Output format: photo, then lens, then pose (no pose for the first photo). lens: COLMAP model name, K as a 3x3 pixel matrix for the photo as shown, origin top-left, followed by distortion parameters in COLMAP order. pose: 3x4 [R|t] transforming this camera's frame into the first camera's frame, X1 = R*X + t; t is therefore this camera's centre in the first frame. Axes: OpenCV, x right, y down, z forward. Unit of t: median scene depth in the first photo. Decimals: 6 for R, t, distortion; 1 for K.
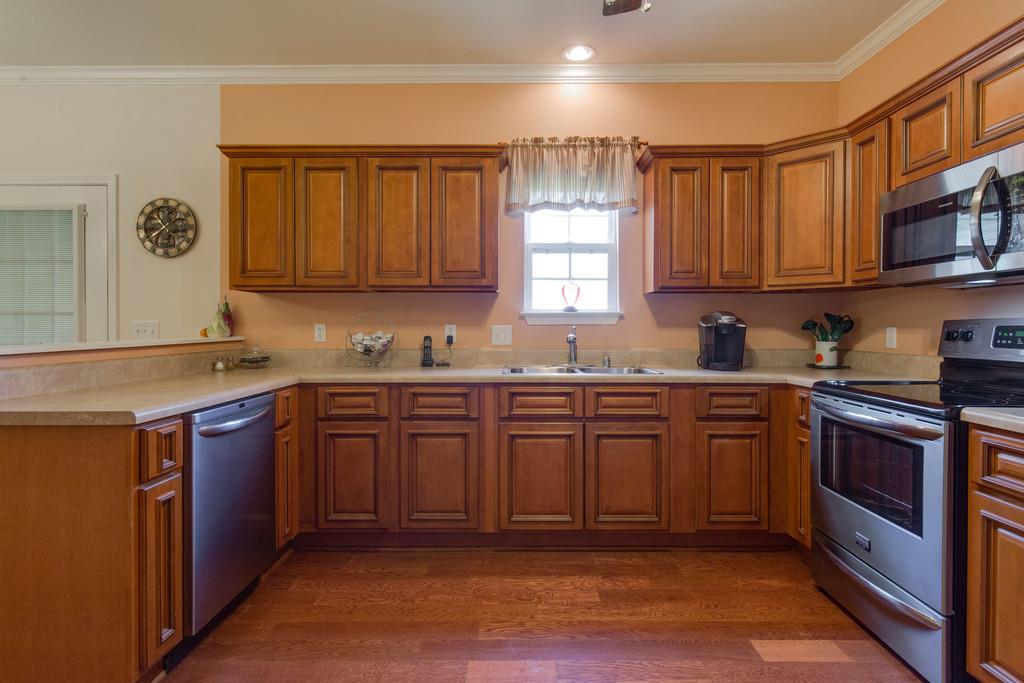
lens RADIAL K [[523.4, 0, 513.5], [0, 523.4, 330.8], [0, 0, 1]] dist [0.003164, 0.001106]
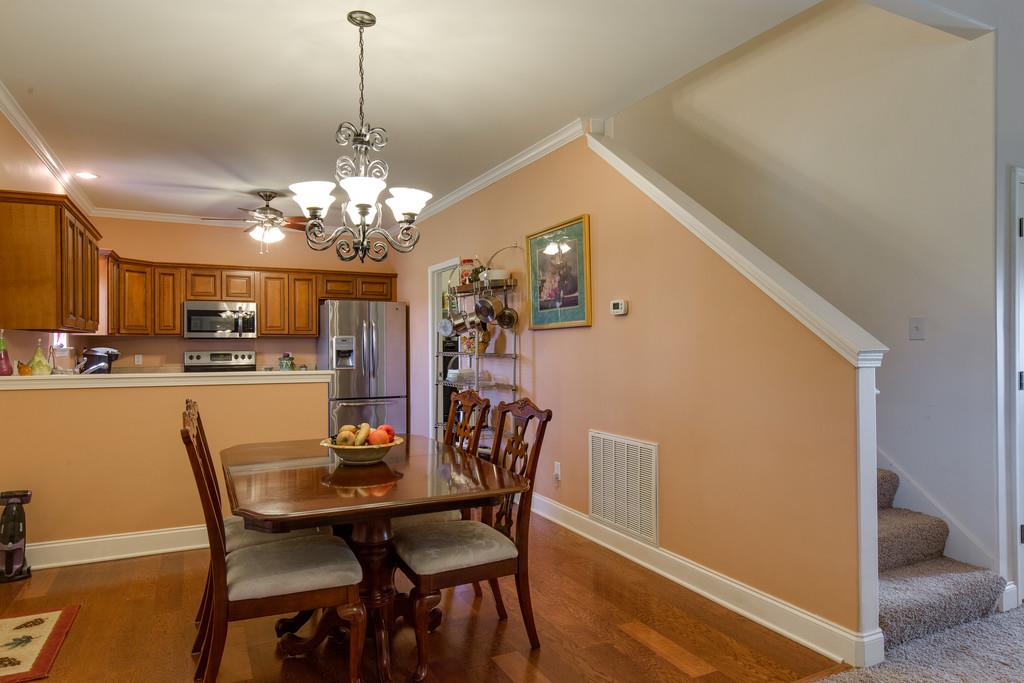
lens RADIAL K [[647.3, 0, 516.9], [0, 647.3, 346.5], [0, 0, 1]] dist [0.000928, 0.003128]
pose [[-0.438151, -0.002957, 0.898897, -2.383892], [0.012221, 0.999883, 0.009246, -0.047375], [-0.898818, 0.015037, -0.438063, 0.814266]]
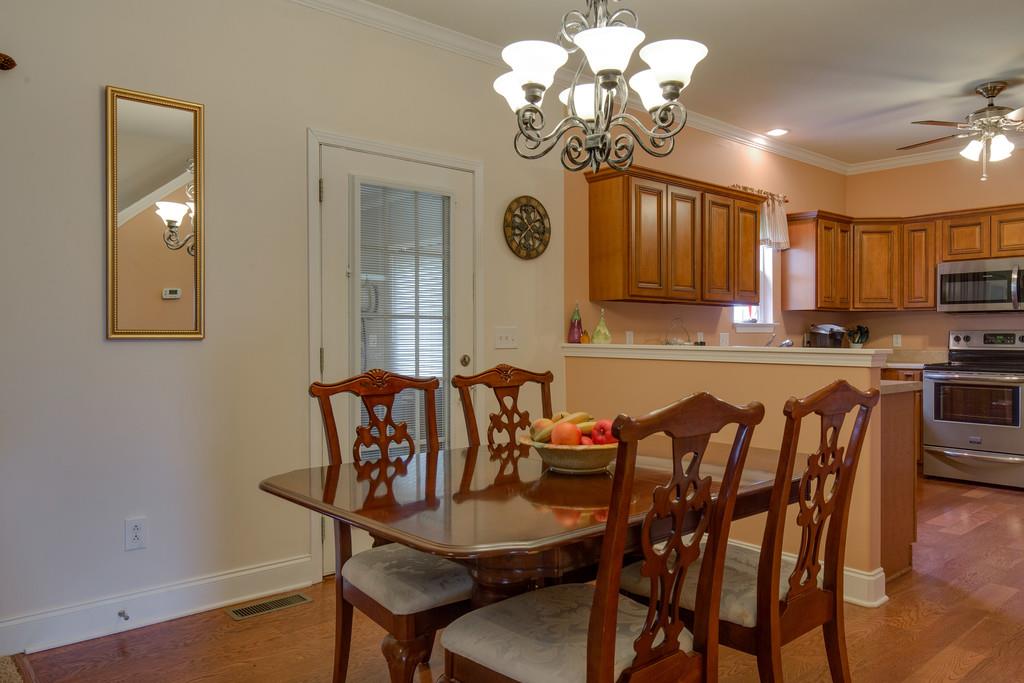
lens RADIAL K [[718.0, 0, 513.8], [0, 718.0, 338.2], [0, 0, 1]] dist [-0.013533, -0.000917]
pose [[0.758405, -0.001754, 0.651781, -1.829617], [0.005746, 0.999976, -0.003995, 0.007291], [-0.651758, 0.006775, 0.758397, 0.051428]]
